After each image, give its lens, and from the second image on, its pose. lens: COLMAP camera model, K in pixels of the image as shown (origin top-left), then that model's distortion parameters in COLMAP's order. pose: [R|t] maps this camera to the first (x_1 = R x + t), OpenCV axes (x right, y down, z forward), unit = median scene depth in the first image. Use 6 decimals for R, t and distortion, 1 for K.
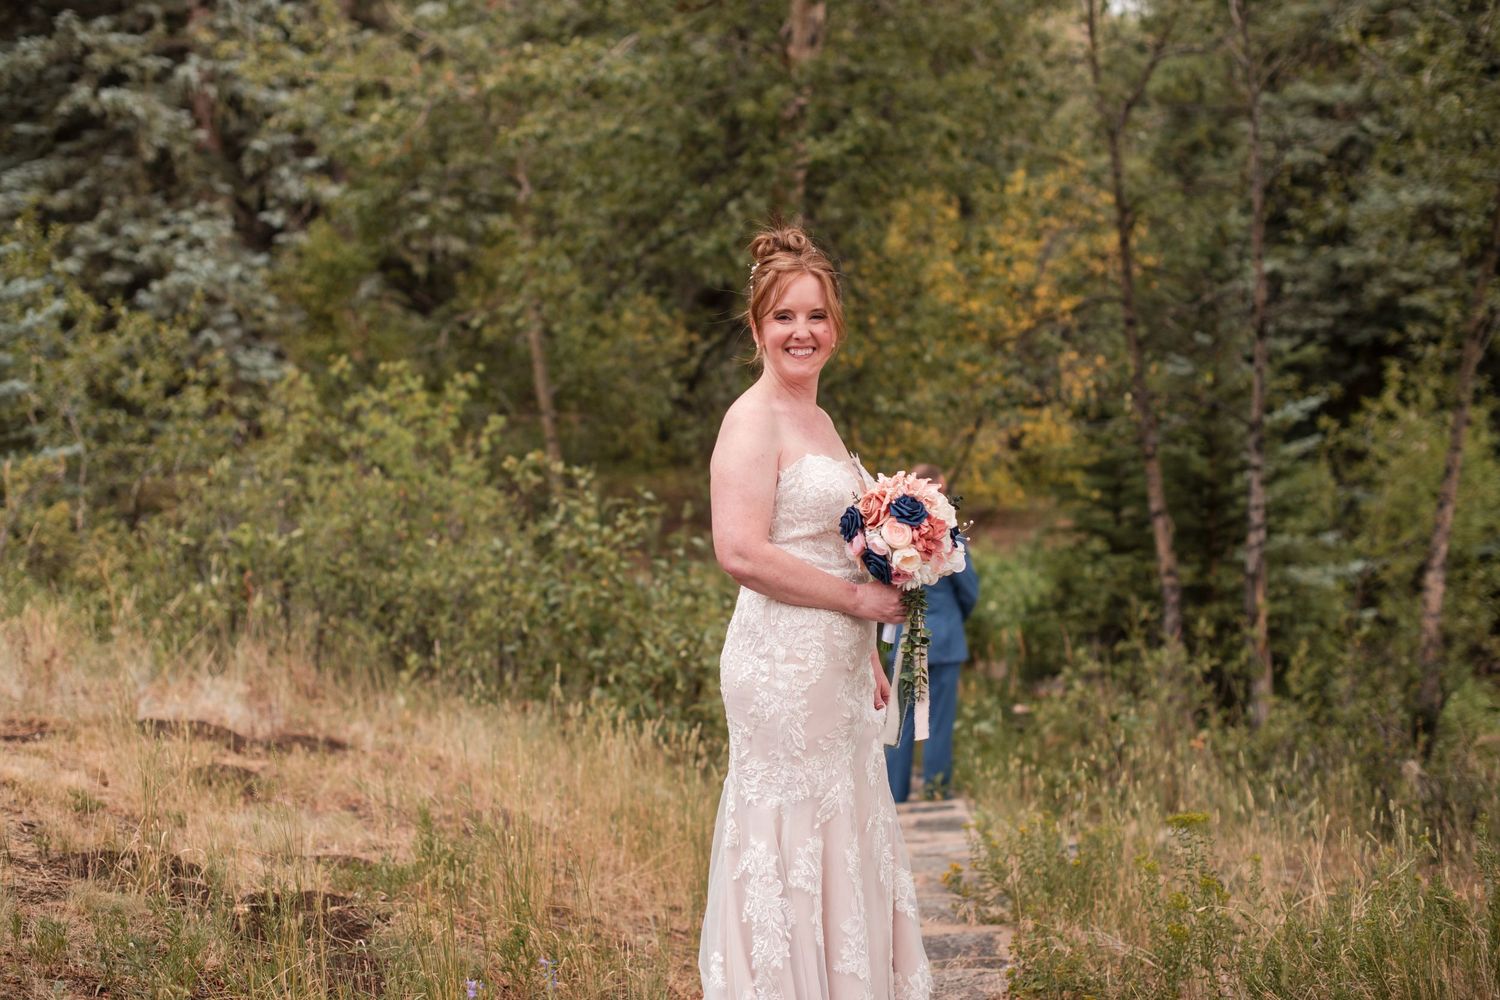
lens RADIAL K [[2233.4, 0, 795.0], [0, 2233.4, 499.7], [0, 0, 1]] dist [-0.141407, 0.142630]
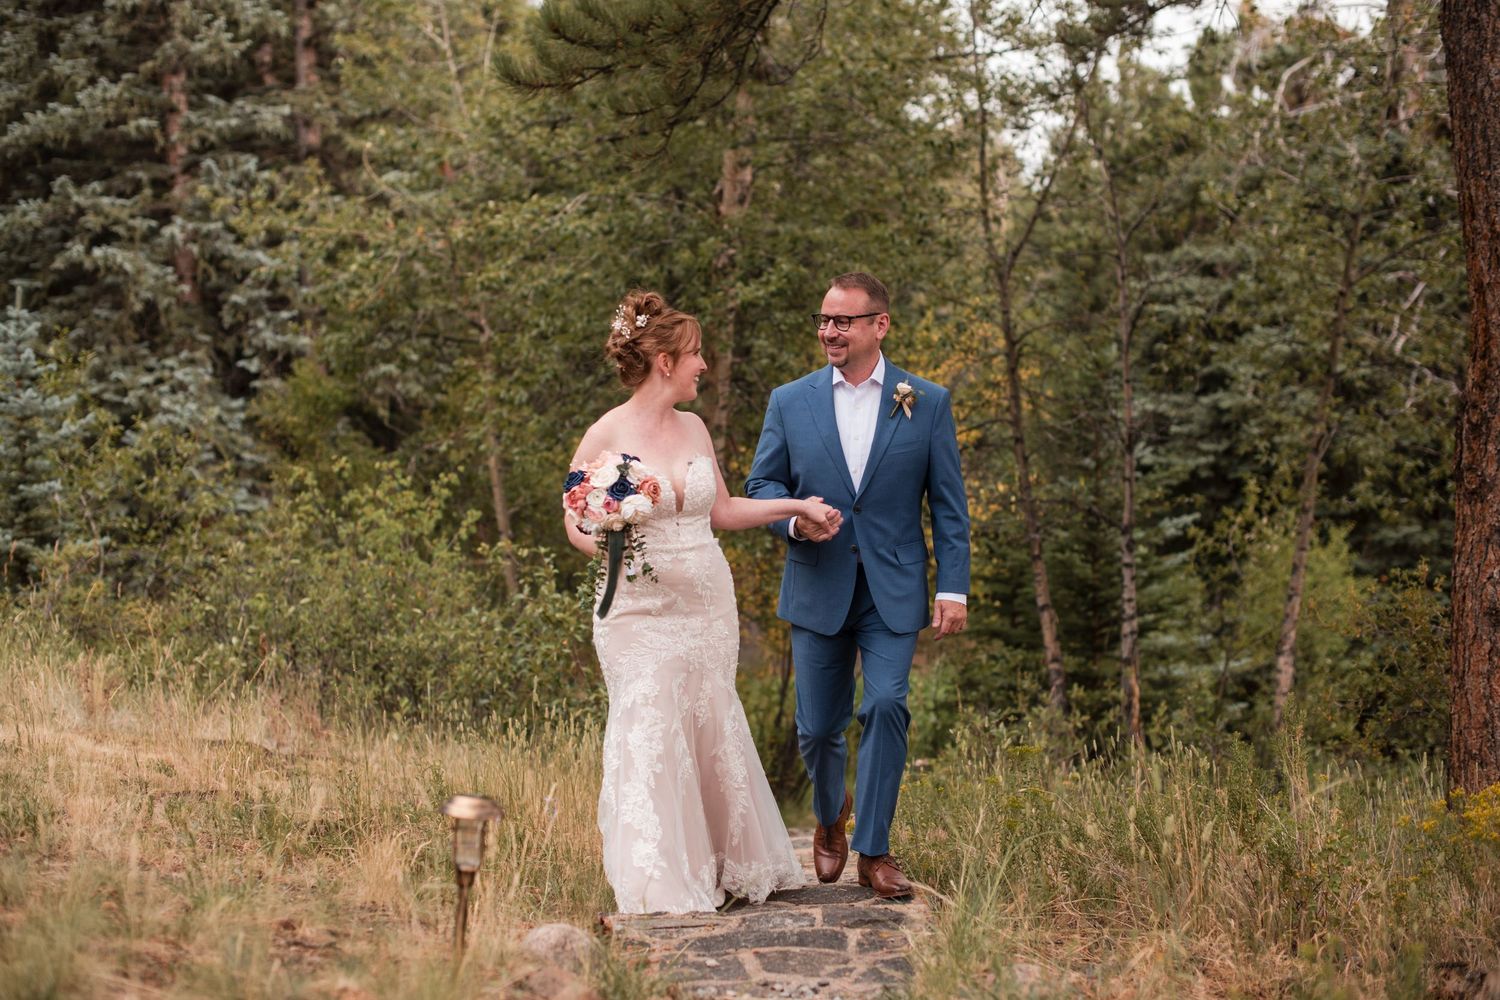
lens RADIAL K [[2130.6, 0, 791.9], [0, 2130.6, 526.4], [0, 0, 1]] dist [-0.109177, 0.019349]
pose [[0.999538, -0.002158, 0.030325, 0.000402], [0.003934, 0.998272, -0.058638, 0.022222], [-0.030146, 0.058730, 0.997819, -0.070955]]
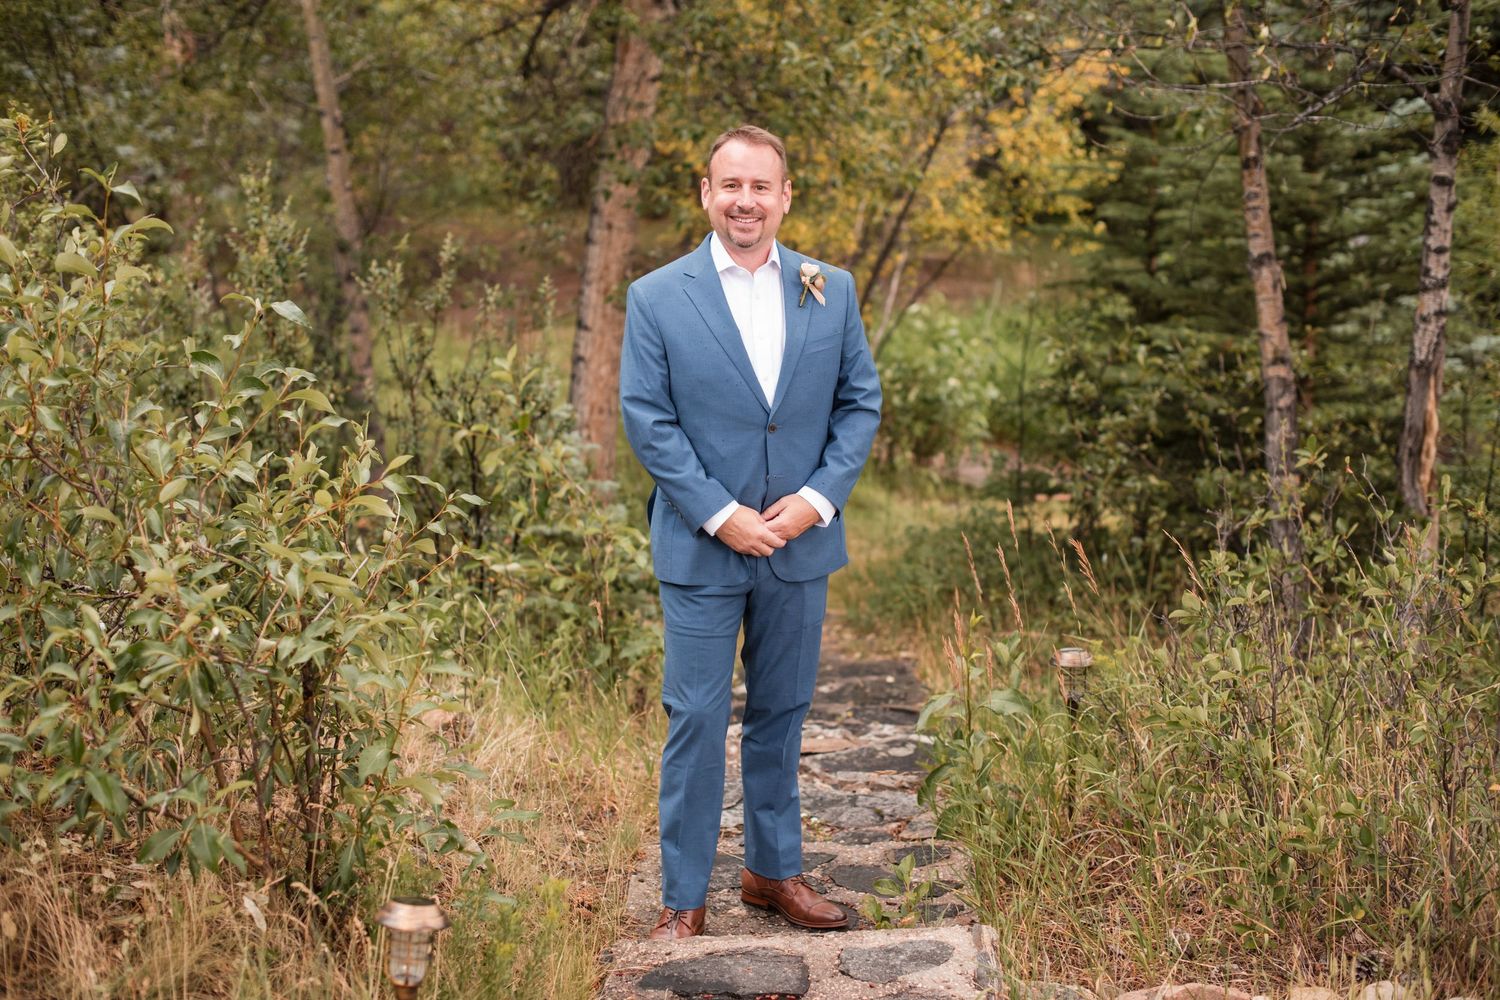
lens RADIAL K [[2130.6, 0, 791.9], [0, 2130.6, 526.4], [0, 0, 1]] dist [-0.109177, 0.019349]
pose [[0.999621, 0.001074, 0.027509, 0.016988], [-0.004603, 0.991696, 0.128525, 0.003799], [-0.027143, -0.128603, 0.991325, 0.341484]]
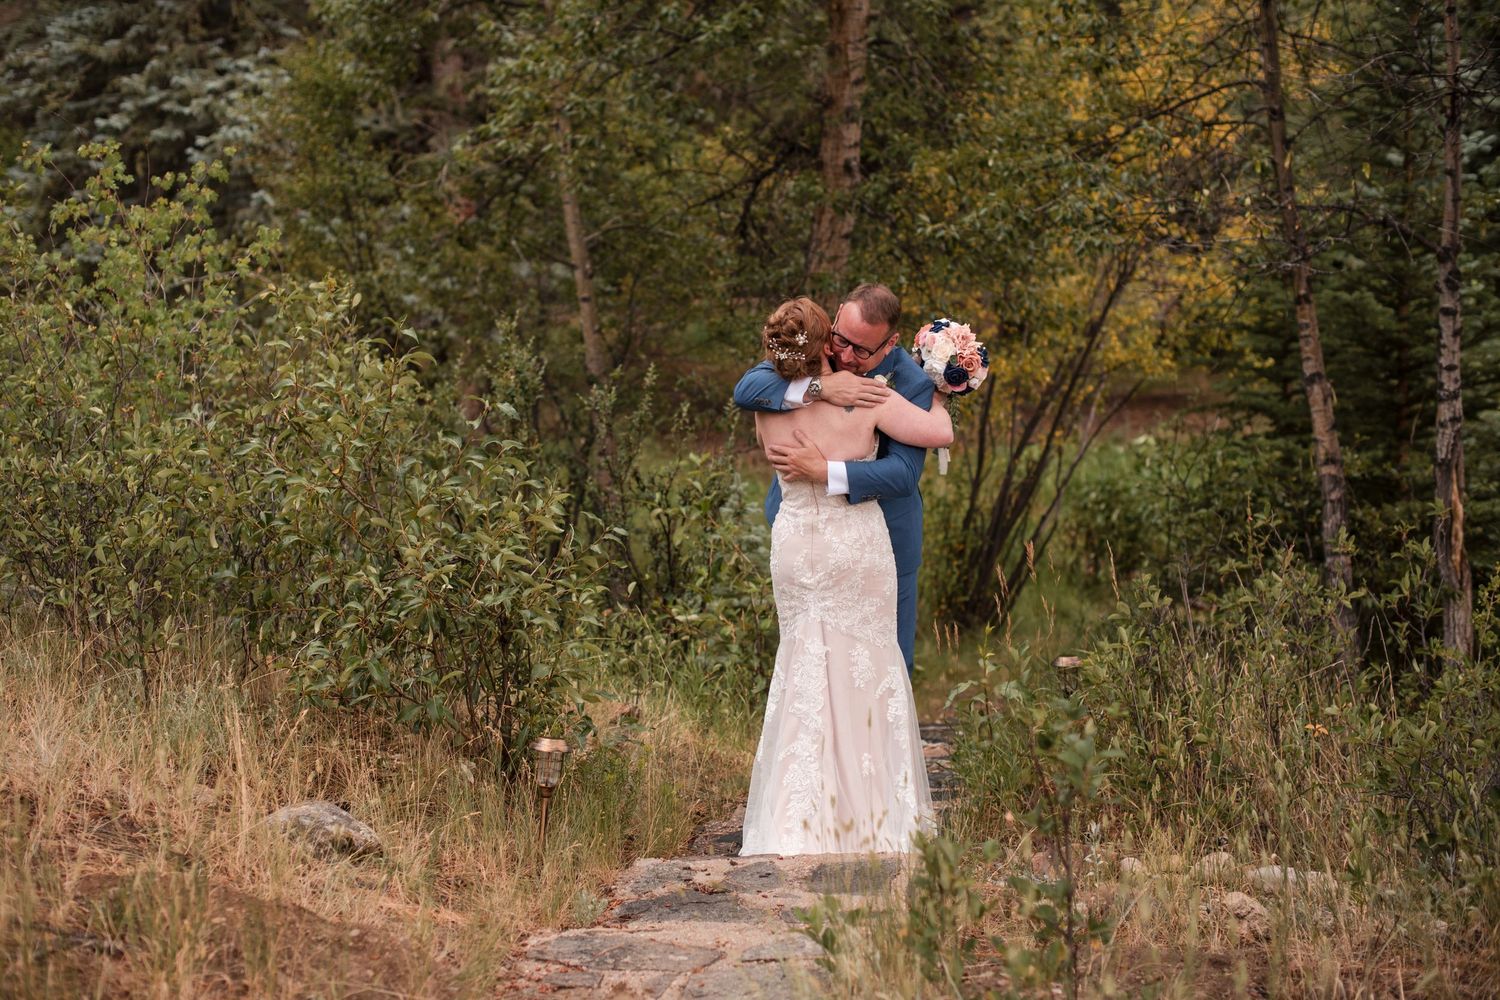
lens RADIAL K [[2233.4, 0, 795.0], [0, 2233.4, 499.7], [0, 0, 1]] dist [-0.141407, 0.142630]
pose [[0.994269, 0.000171, -0.106908, 0.057035], [0.004872, 0.998887, 0.046906, 0.008707], [0.106798, -0.047158, 0.993162, 0.207201]]
